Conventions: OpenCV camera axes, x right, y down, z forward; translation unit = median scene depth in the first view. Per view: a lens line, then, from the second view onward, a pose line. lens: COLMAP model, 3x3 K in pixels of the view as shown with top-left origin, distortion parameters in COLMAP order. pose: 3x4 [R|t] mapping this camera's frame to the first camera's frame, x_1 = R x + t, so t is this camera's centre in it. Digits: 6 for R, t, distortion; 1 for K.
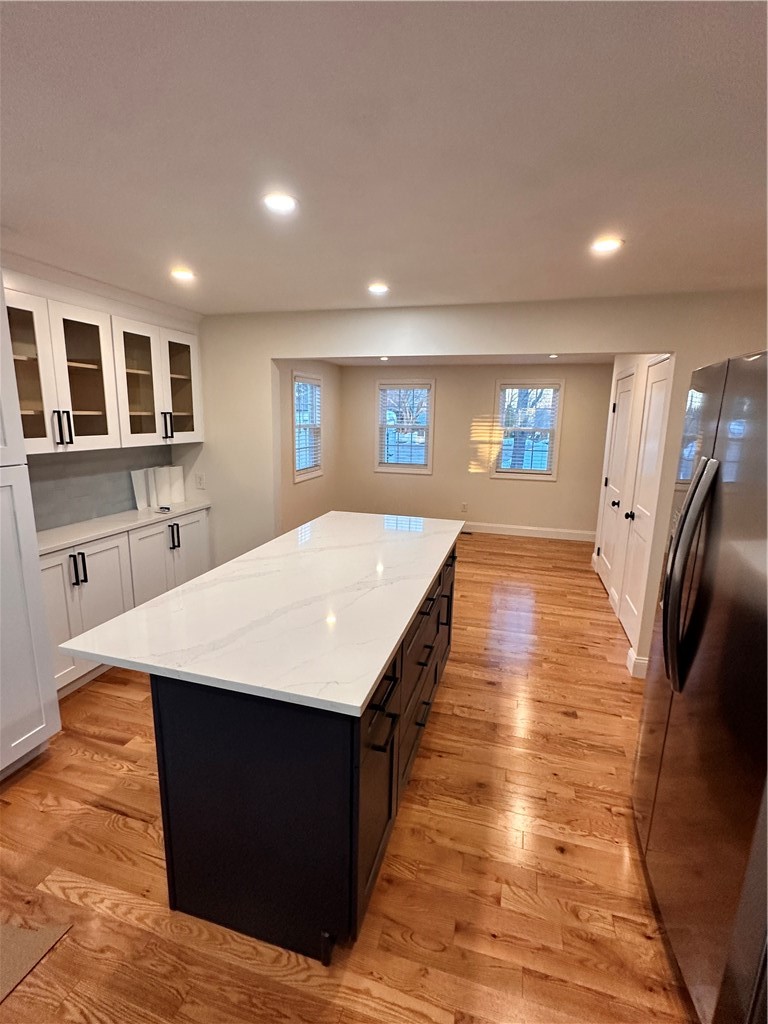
lens RADIAL K [[477.4, 0, 382.9], [0, 477.4, 513.1], [0, 0, 1]] dist [-0.005167, -0.000246]
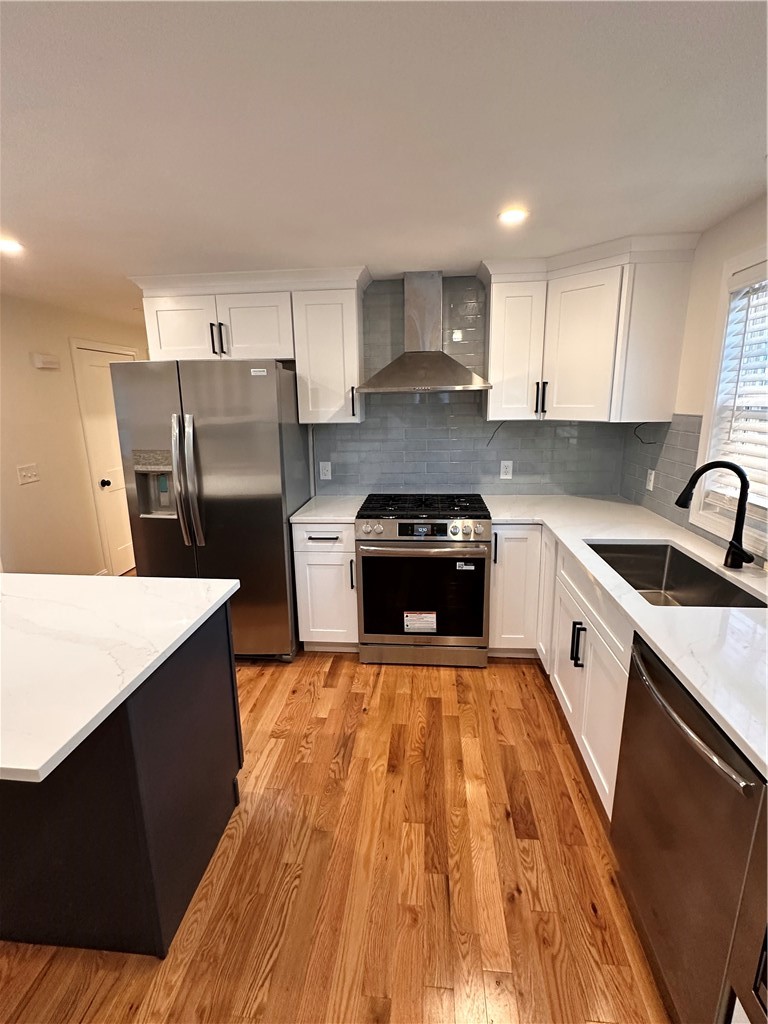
lens RADIAL K [[477.4, 0, 384.8], [0, 477.4, 510.7], [0, 0, 1]] dist [-0.005167, -0.000246]
pose [[-0.191924, -0.239776, 0.951668, -1.284025], [0.208903, 0.937491, 0.278333, -0.113138], [-0.958918, 0.252225, -0.129837, 0.569740]]
